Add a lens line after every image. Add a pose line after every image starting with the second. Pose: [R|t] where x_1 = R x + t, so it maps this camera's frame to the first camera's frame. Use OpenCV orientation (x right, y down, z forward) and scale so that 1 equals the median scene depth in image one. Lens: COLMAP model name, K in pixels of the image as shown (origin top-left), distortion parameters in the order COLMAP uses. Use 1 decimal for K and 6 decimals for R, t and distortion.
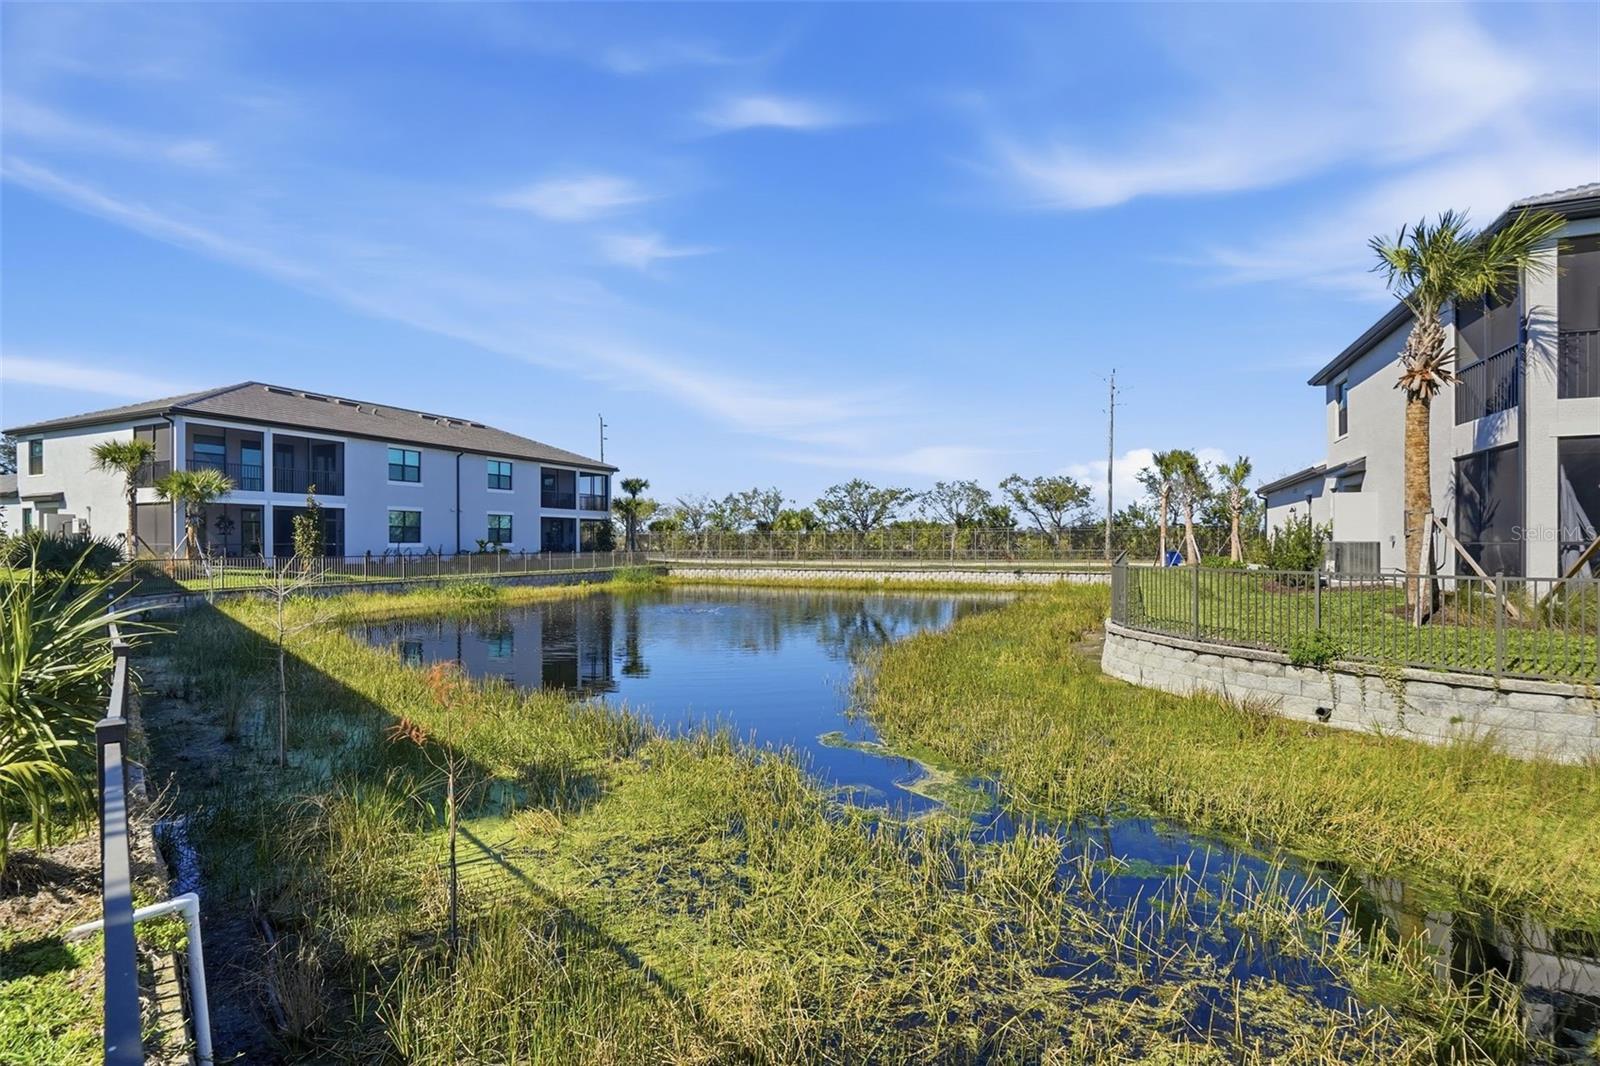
lens RADIAL K [[747.4, 0, 799.6], [0, 747.4, 541.0], [0, 0, 1]] dist [-0.060511, 0.023178]
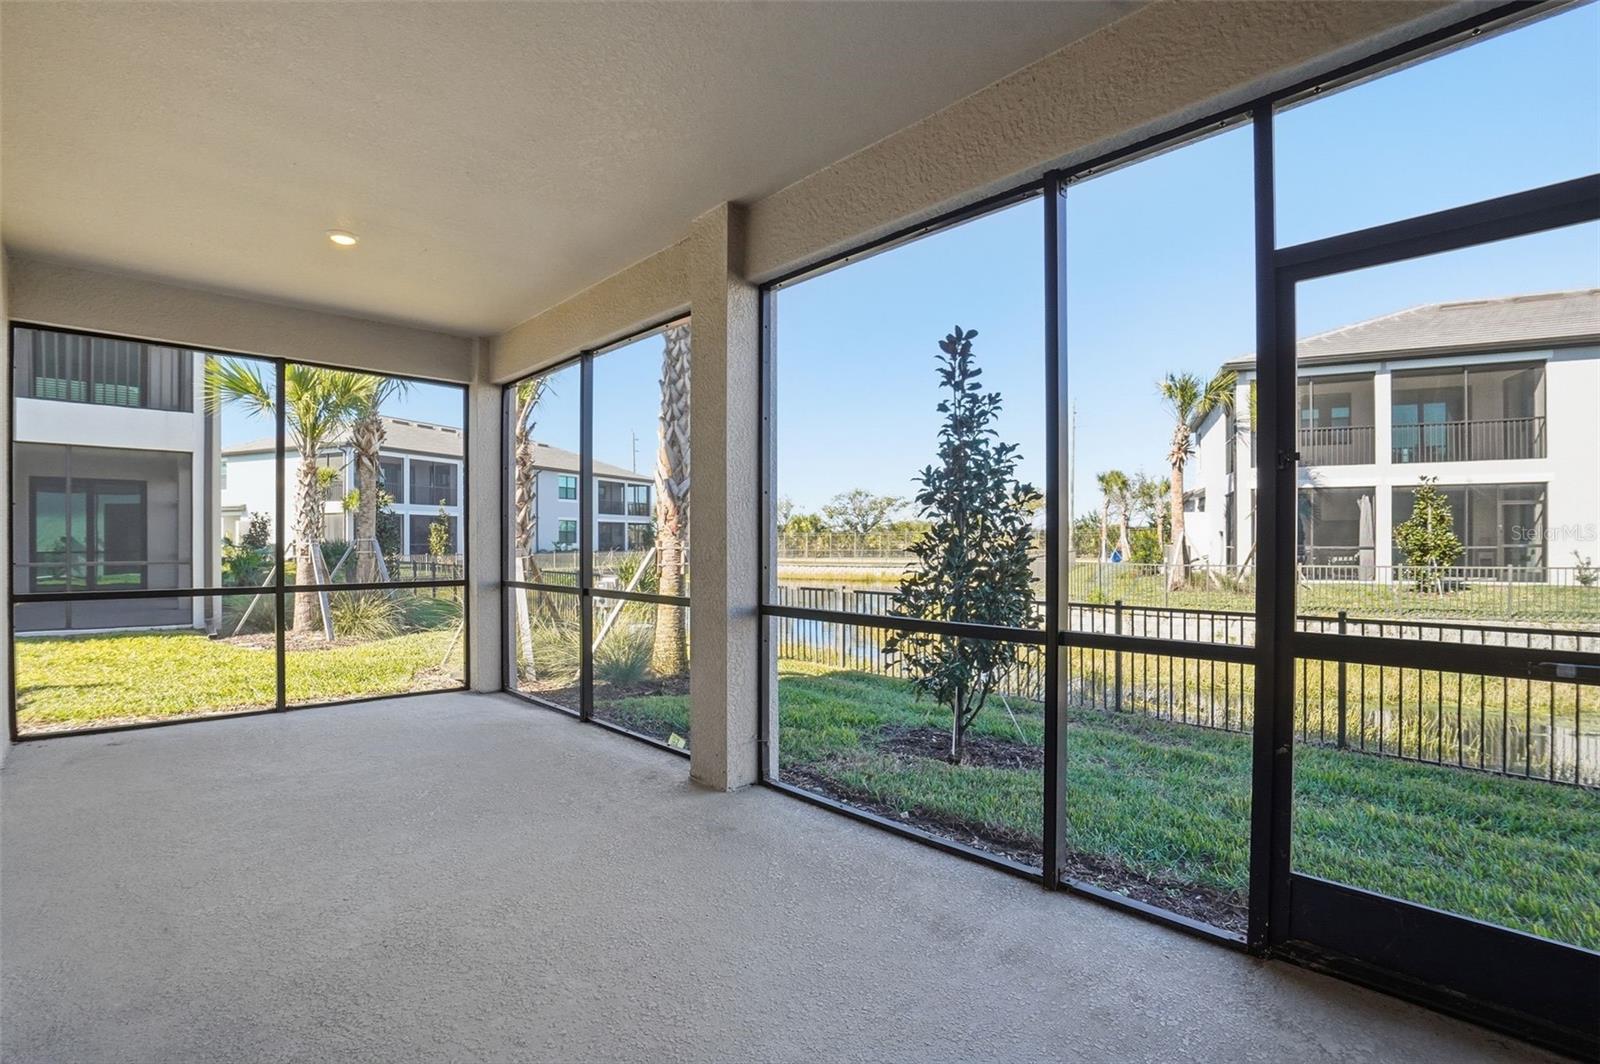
lens RADIAL K [[747.4, 0, 799.6], [0, 747.4, 540.0], [0, 0, 1]] dist [-0.060511, 0.023178]
pose [[0.999996, 0.002302, 0.001681, -0.018530], [-0.002303, 0.999997, 0.000674, -0.003205], [-0.001679, -0.000677, 0.999998, -0.181505]]
